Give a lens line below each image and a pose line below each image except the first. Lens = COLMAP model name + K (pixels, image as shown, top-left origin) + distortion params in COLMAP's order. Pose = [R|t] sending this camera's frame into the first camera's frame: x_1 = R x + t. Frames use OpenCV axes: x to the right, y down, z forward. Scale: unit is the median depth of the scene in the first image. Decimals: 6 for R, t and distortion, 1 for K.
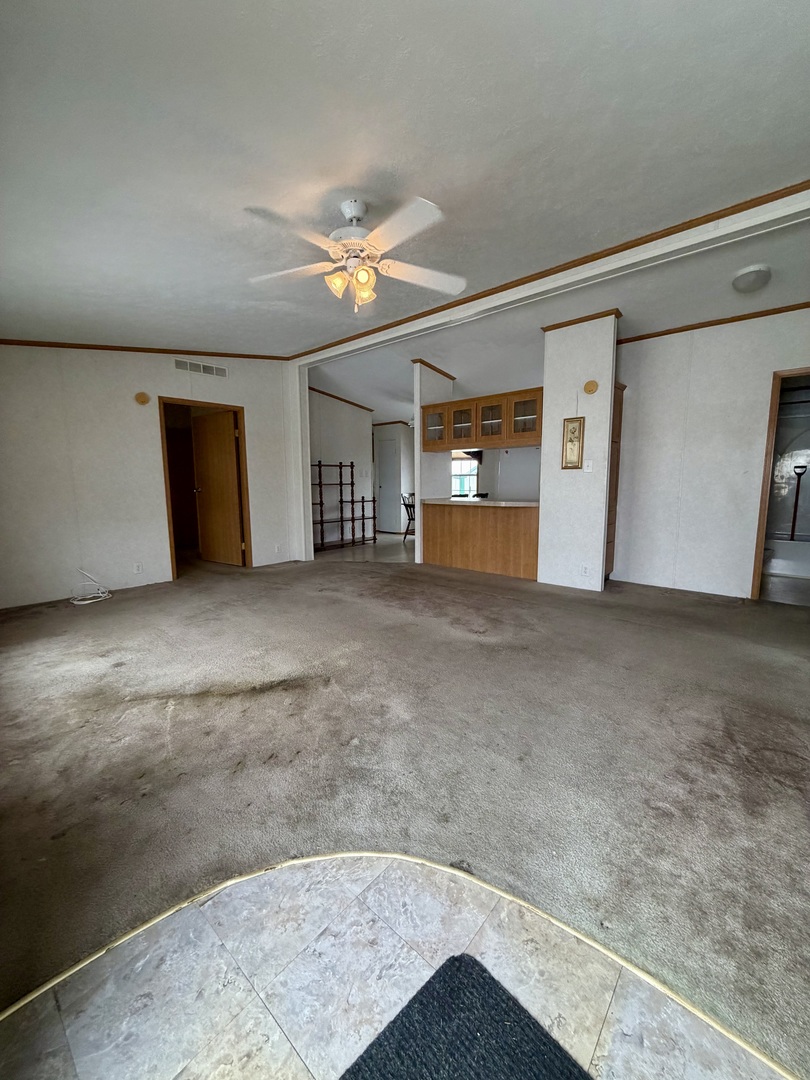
lens RADIAL K [[430.9, 0, 405.5], [0, 430.9, 536.6], [0, 0, 1]] dist [-0.000213, 0.000162]
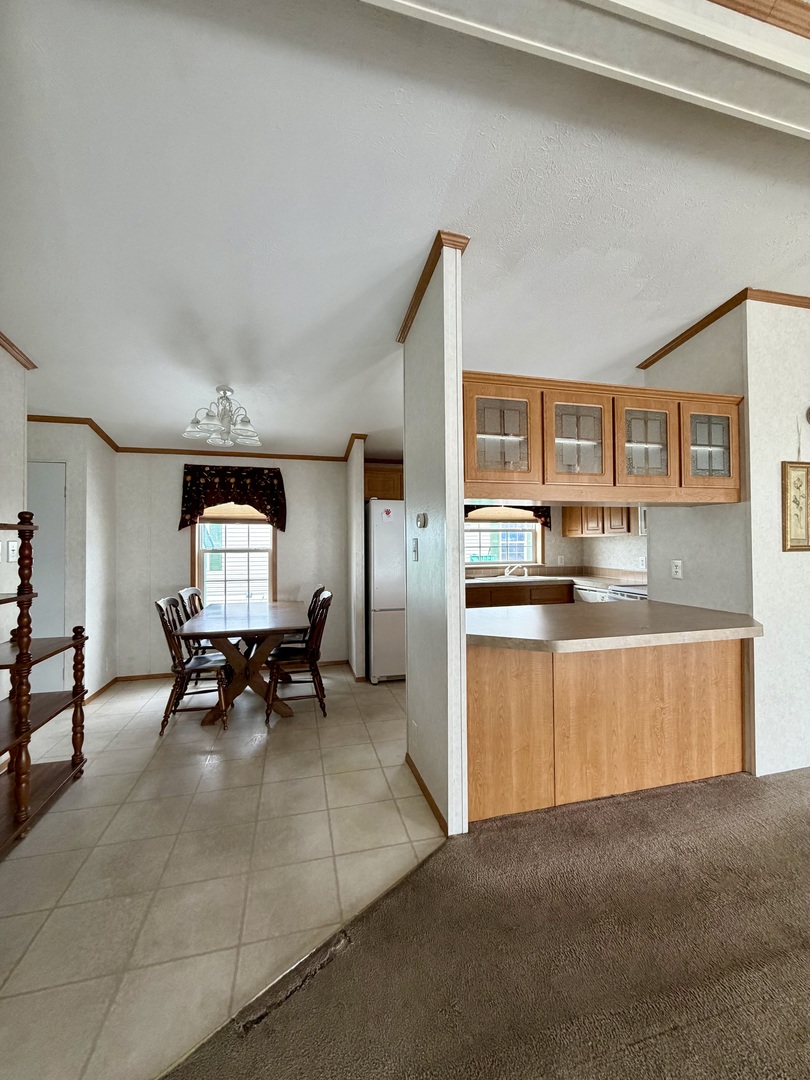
lens RADIAL K [[430.9, 0, 405.5], [0, 430.9, 536.6], [0, 0, 1]] dist [-0.000213, 0.000162]
pose [[0.555565, 0.014686, 0.831343, -0.265459], [0.111128, 0.989562, -0.091745, -0.133675], [-0.824013, 0.143356, 0.548134, 0.819715]]
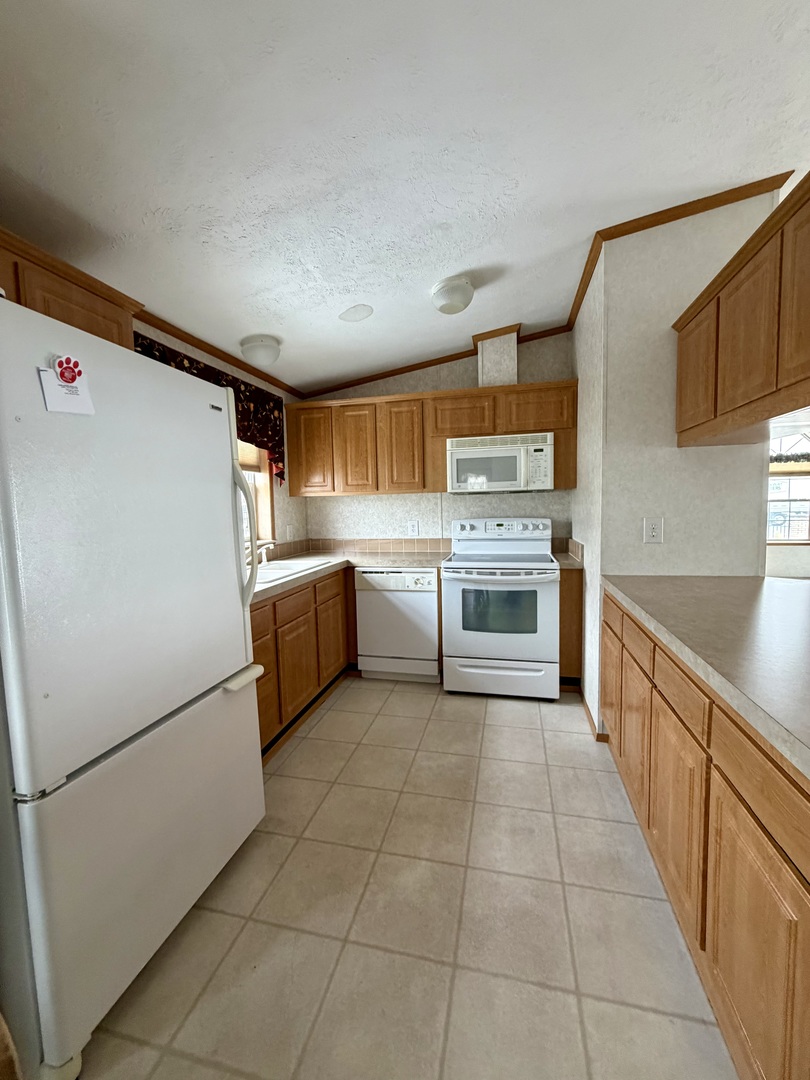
lens RADIAL K [[432.0, 0, 407.3], [0, 432.0, 536.3], [0, 0, 1]] dist [0.000021, -0.000157]
pose [[-0.473409, -0.046104, 0.879635, 0.075379], [0.141003, 0.981785, 0.127344, -0.178298], [-0.869484, 0.184317, -0.458285, 1.185203]]
